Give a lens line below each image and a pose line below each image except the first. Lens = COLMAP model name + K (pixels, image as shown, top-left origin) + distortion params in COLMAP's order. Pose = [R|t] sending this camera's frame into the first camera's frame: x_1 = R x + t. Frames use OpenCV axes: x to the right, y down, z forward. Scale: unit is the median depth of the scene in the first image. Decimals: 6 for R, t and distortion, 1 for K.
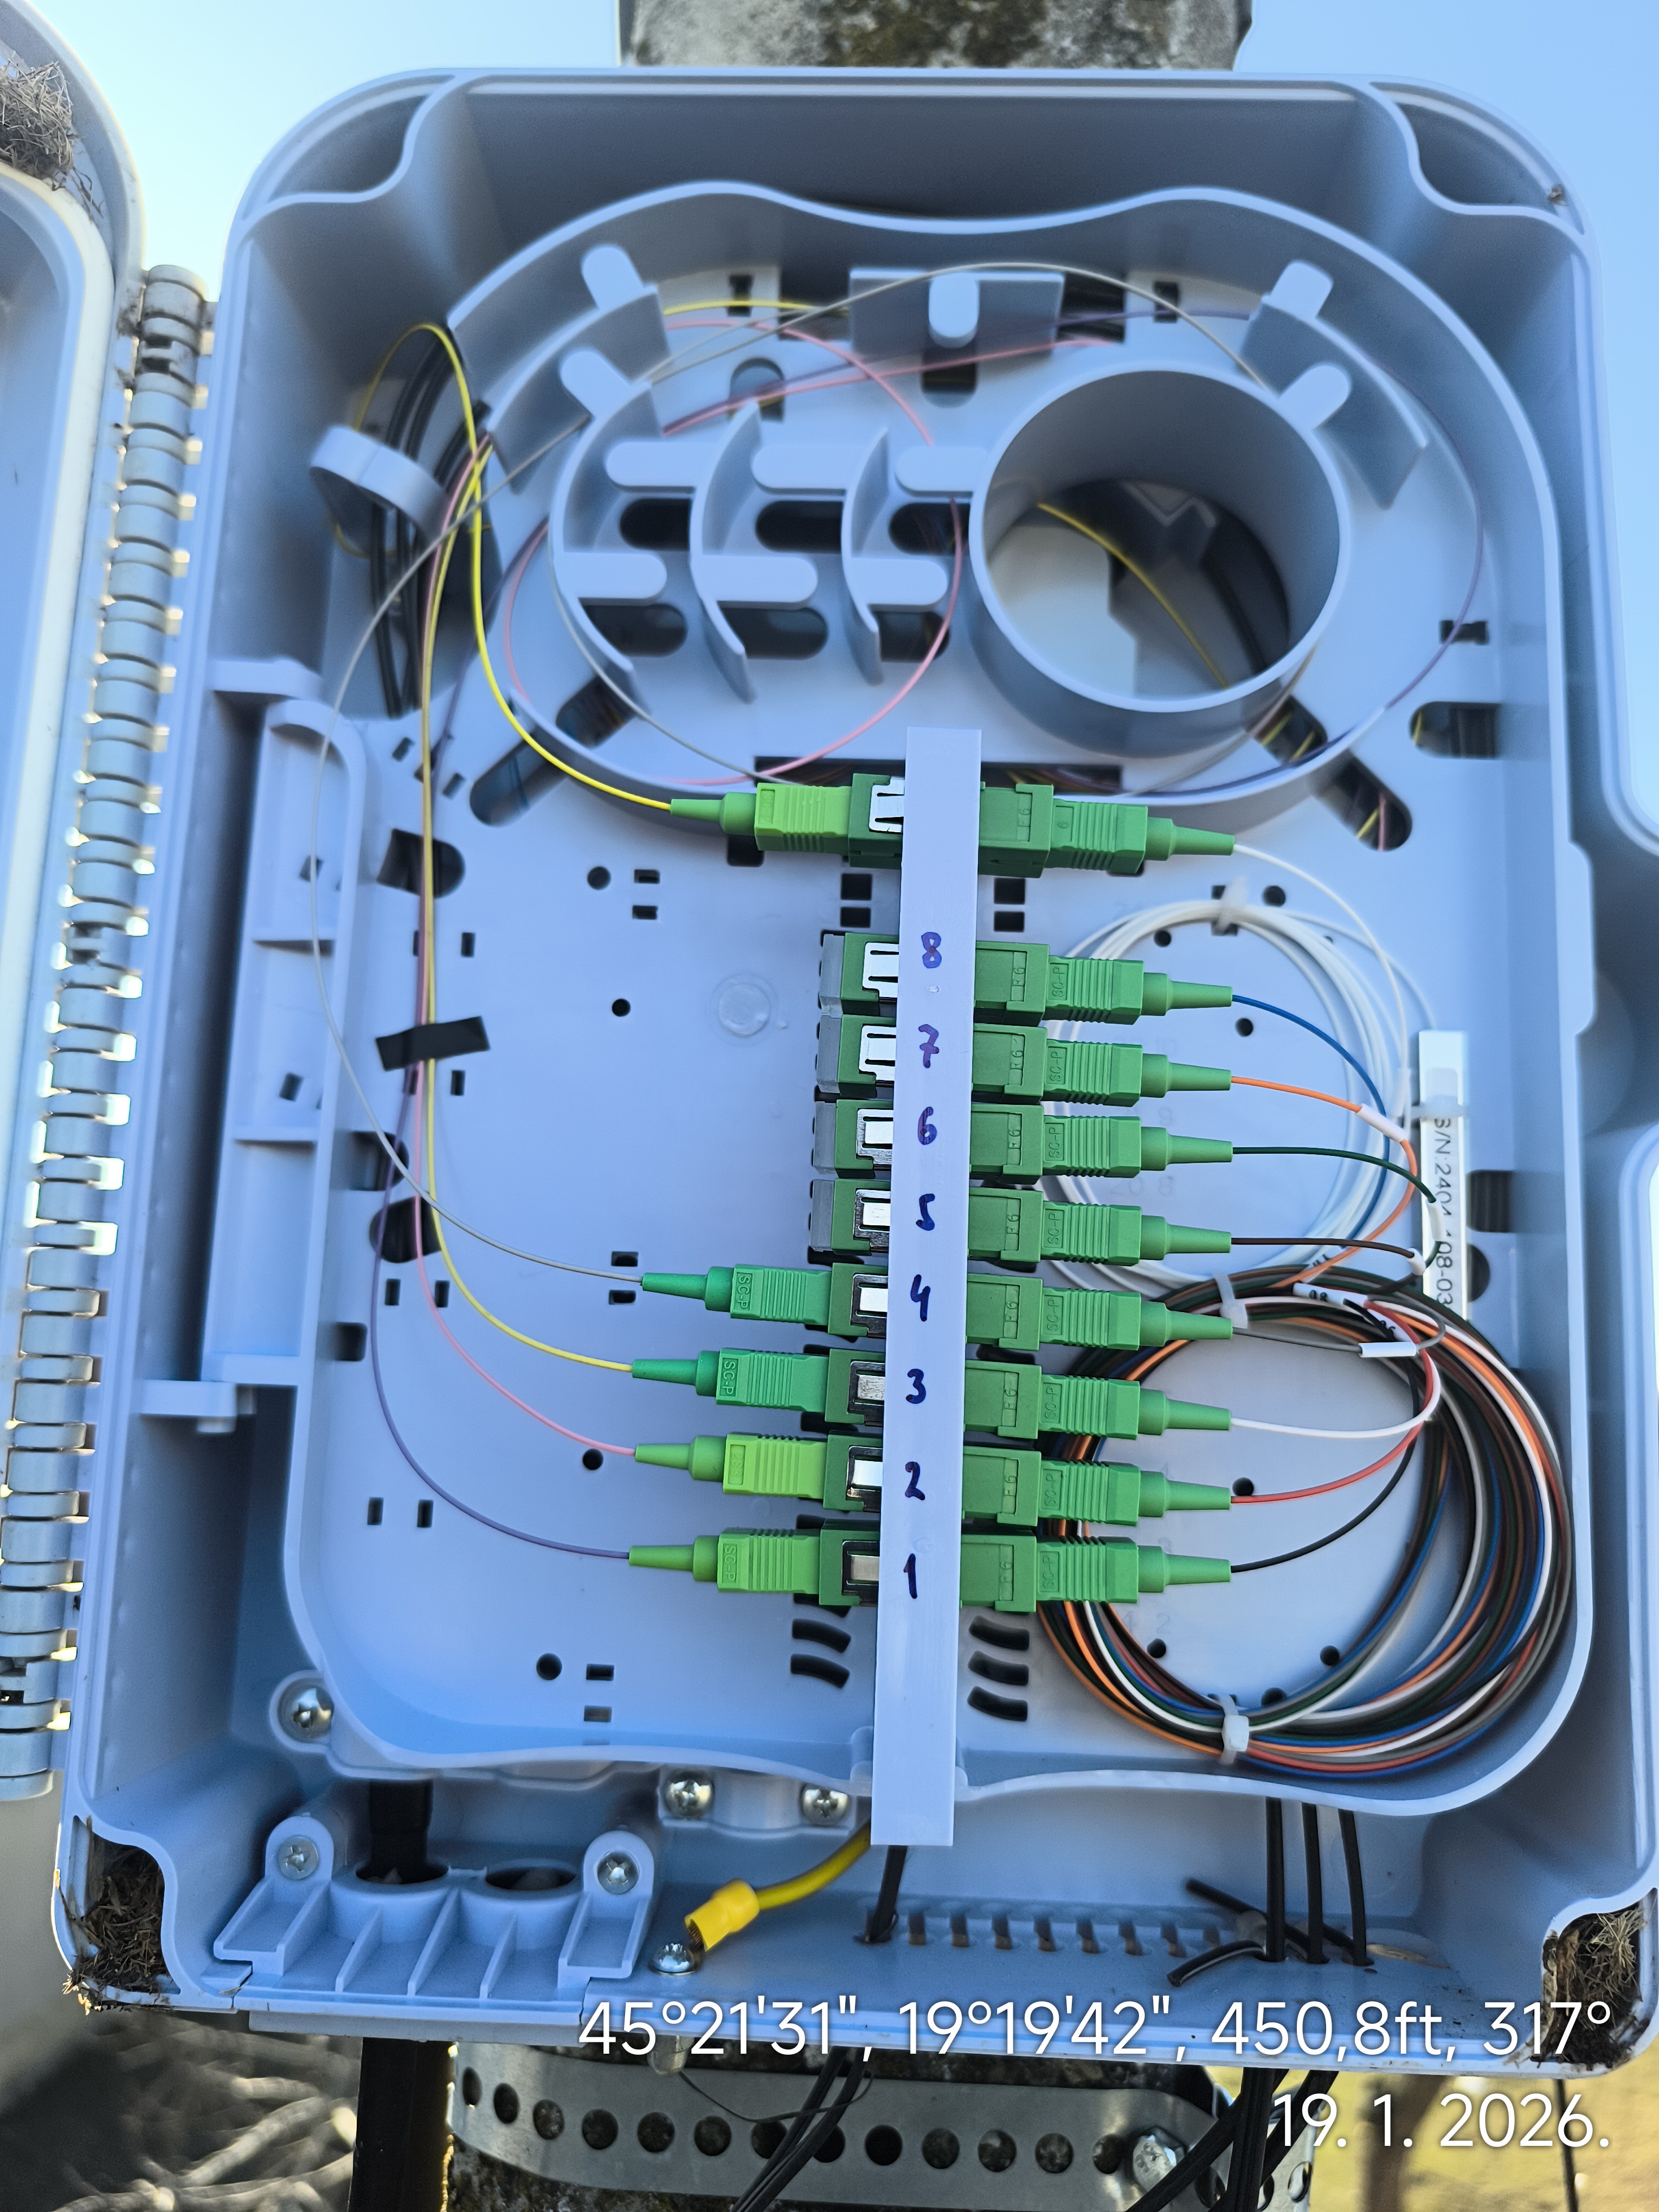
lens RADIAL K [[1574.0, 0, 827.7], [0, 1574.0, 1123.6], [0, 0, 1]] dist [-0.011190, -0.016960]
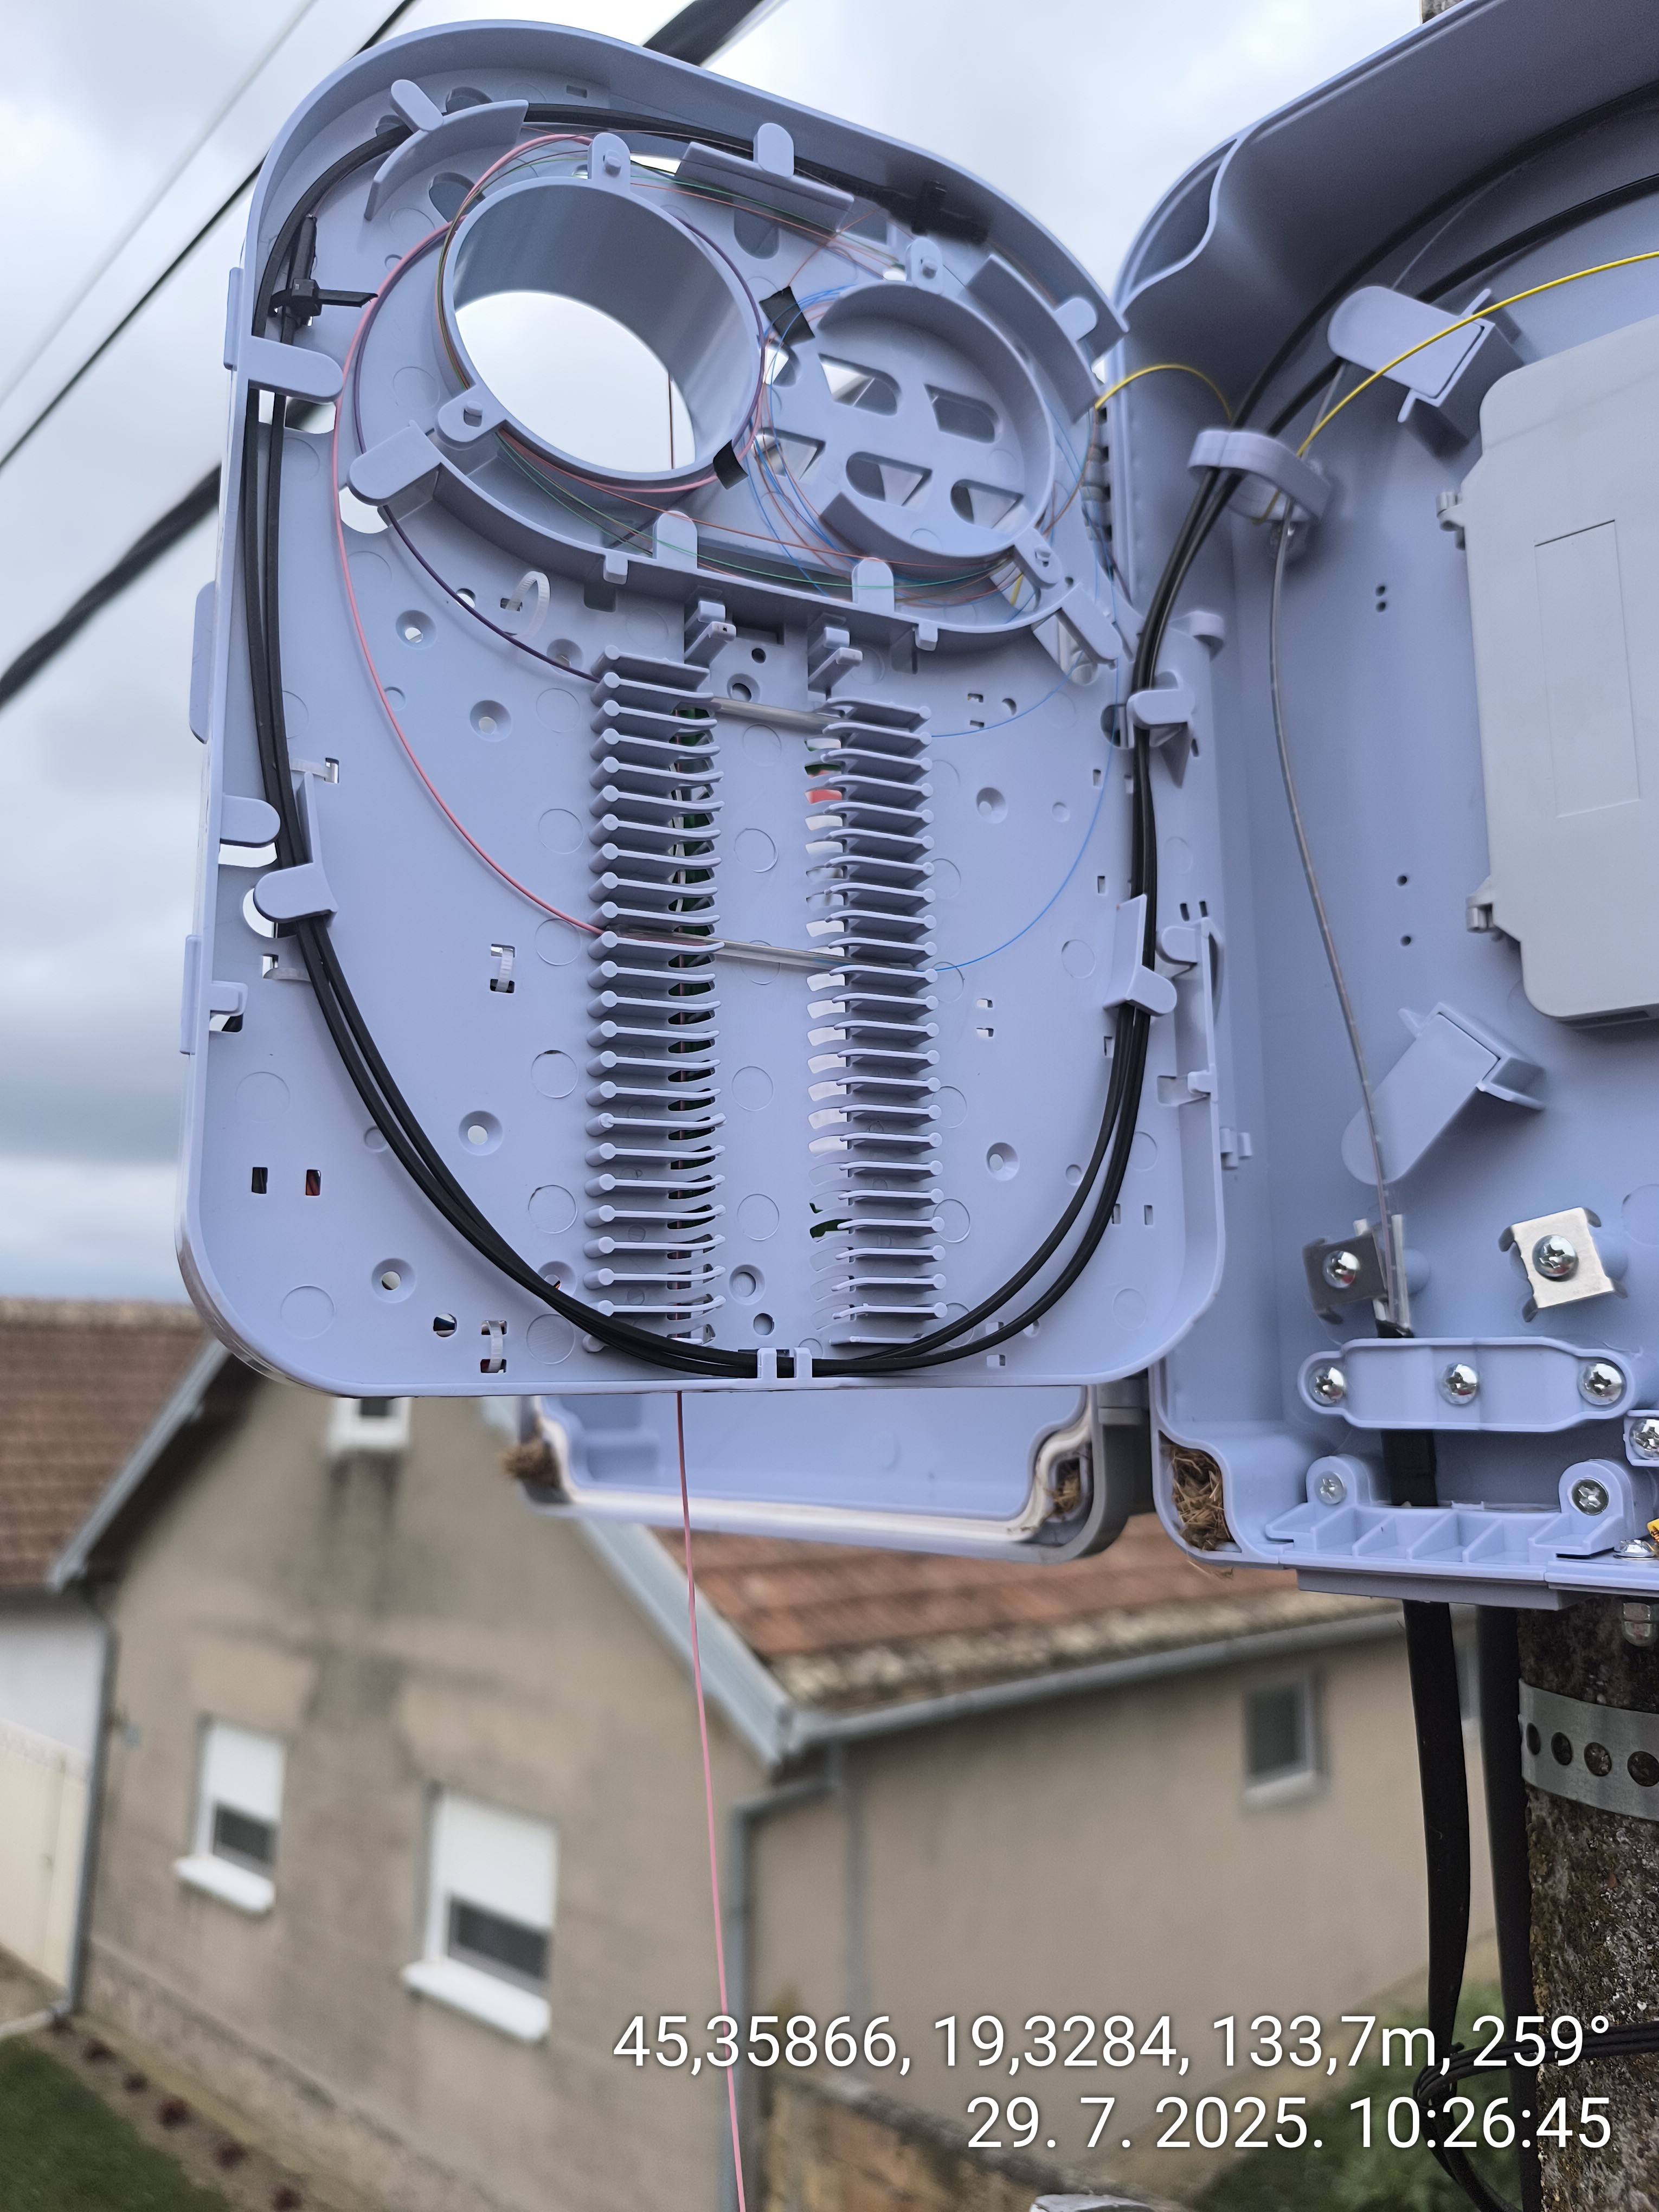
lens RADIAL K [[1574.0, 0, 859.0], [0, 1574.0, 1092.8], [0, 0, 1]] dist [-0.011190, -0.016960]
pose [[0.763773, -0.154904, -0.626623, 0.226629], [0.133167, 0.987708, -0.081852, 0.194199], [0.631599, -0.020930, 0.775012, -0.253919]]
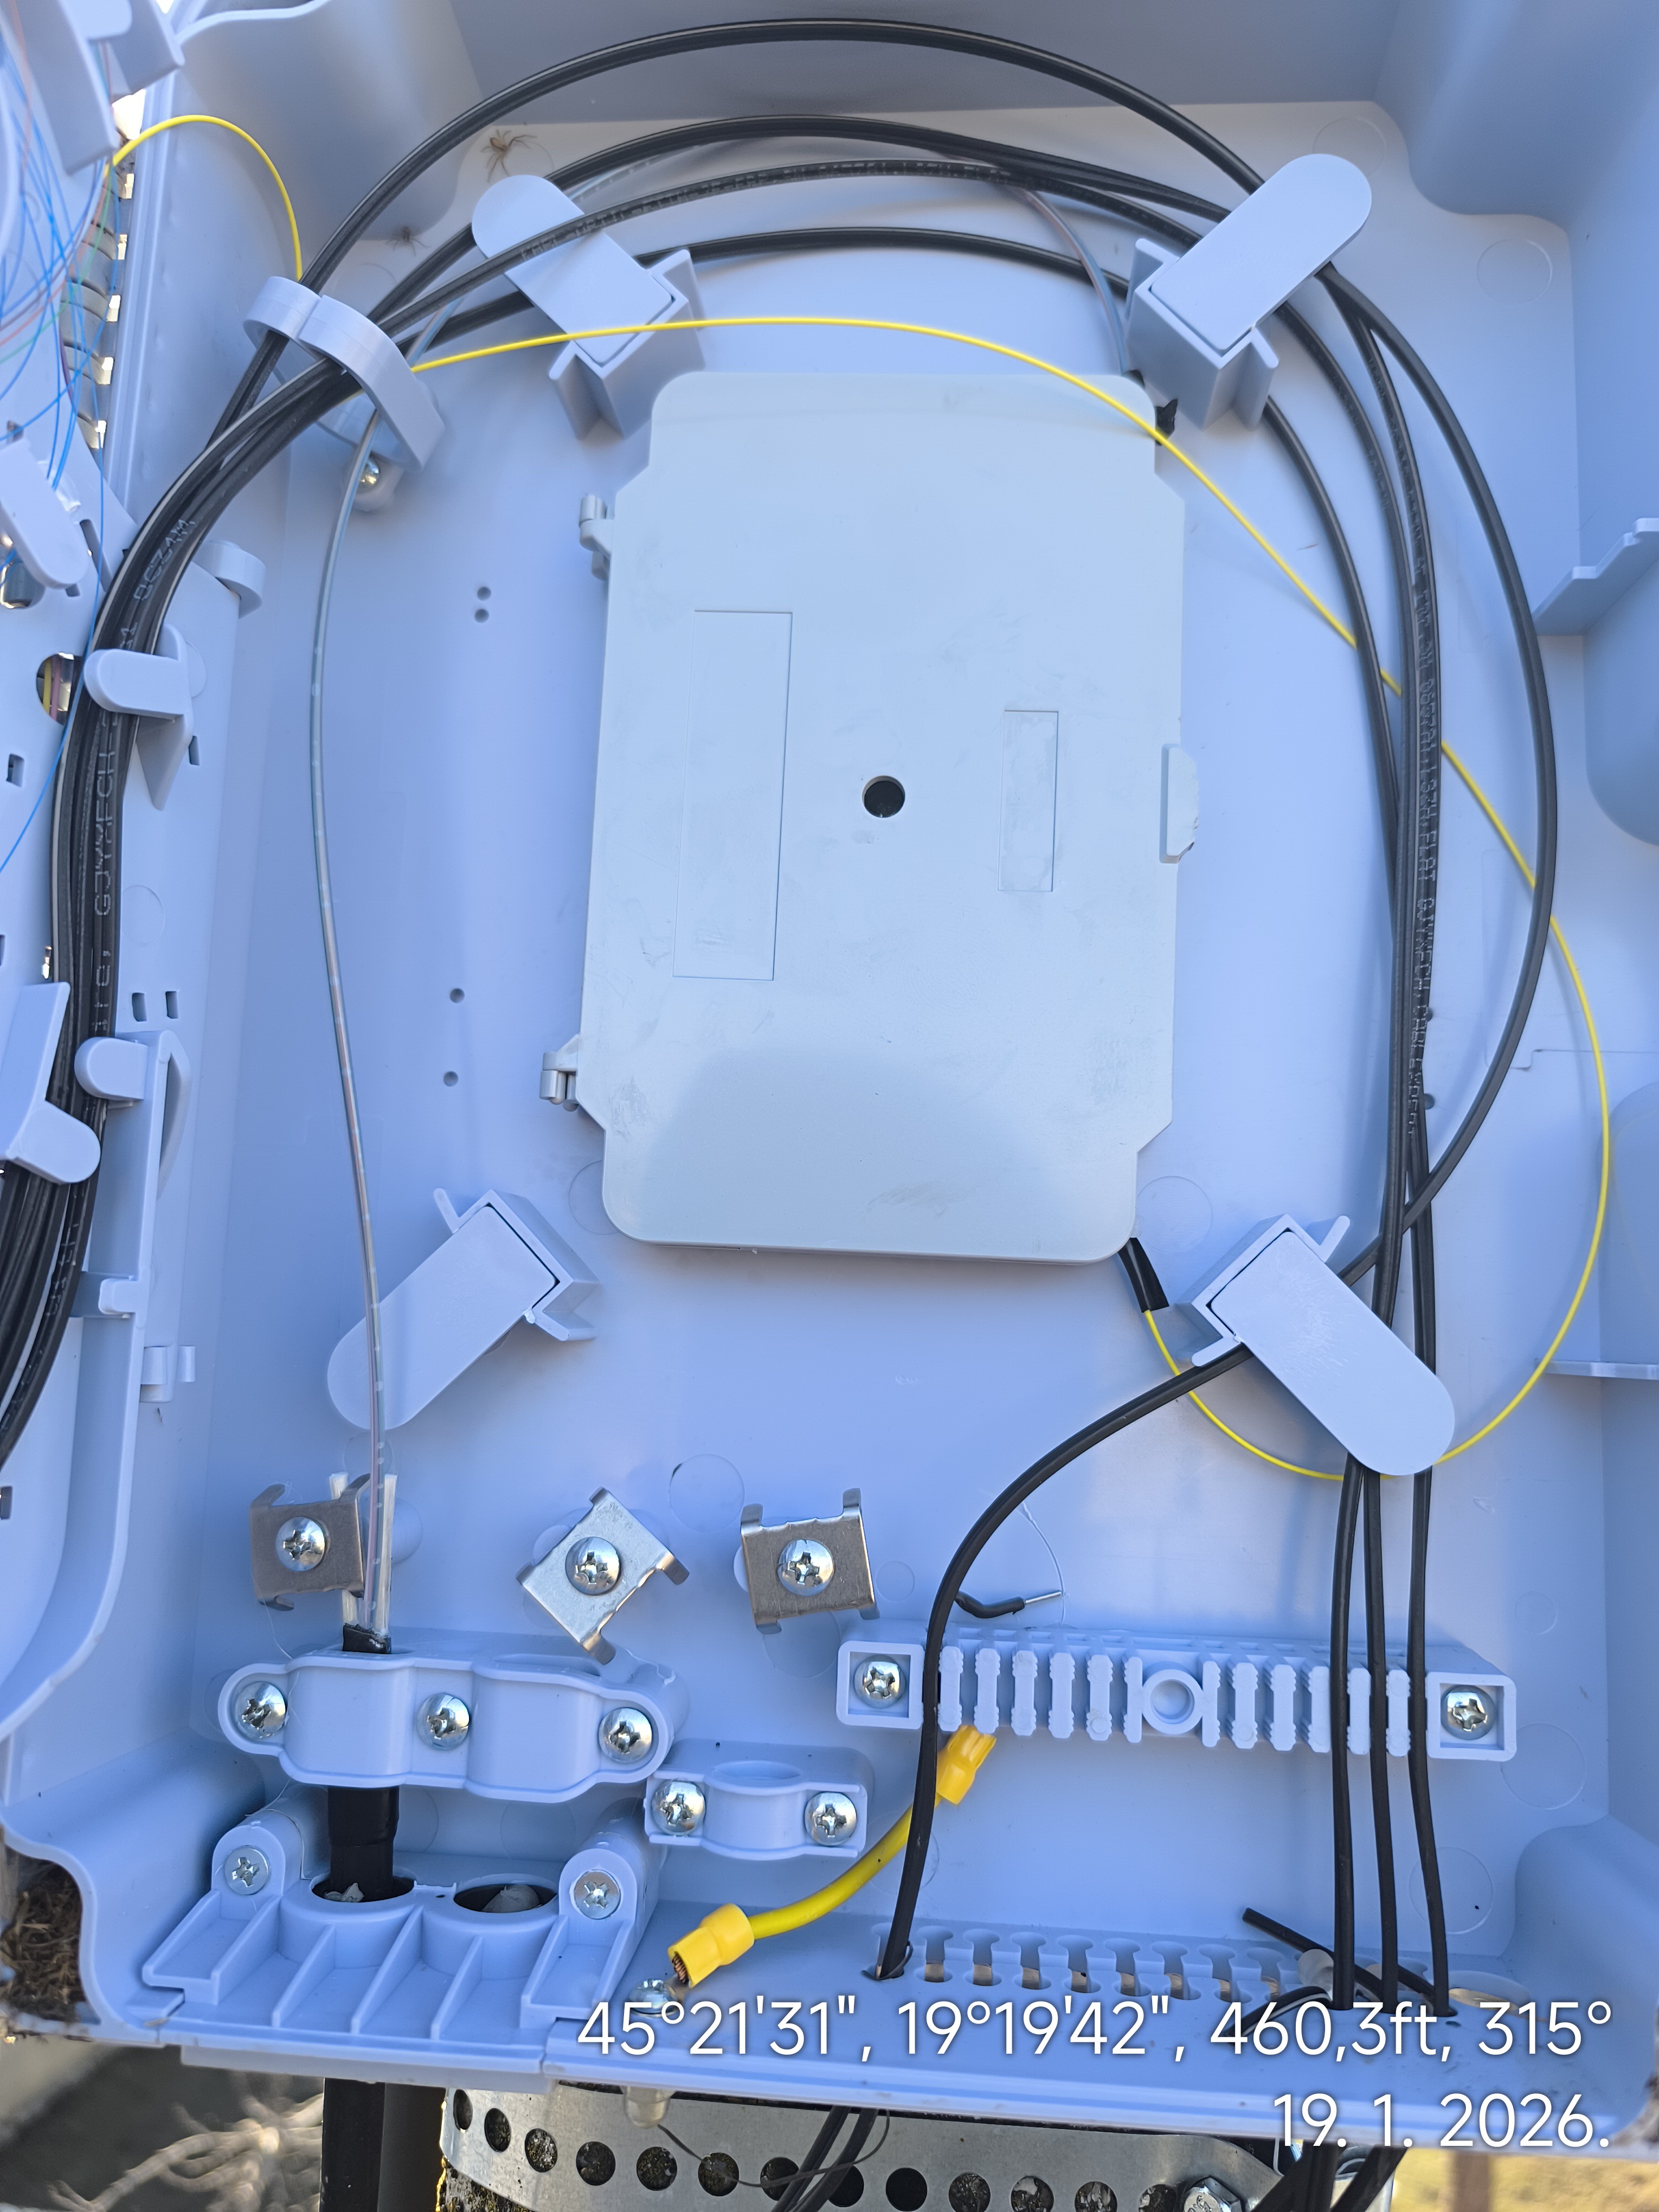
lens RADIAL K [[1574.0, 0, 833.1], [0, 1574.0, 1126.3], [0, 0, 1]] dist [-0.011190, -0.016960]
pose [[0.998724, -0.005360, -0.050209, 0.046375], [0.006500, 0.999724, 0.022571, 0.020248], [0.050074, -0.022869, 0.998484, 0.120448]]
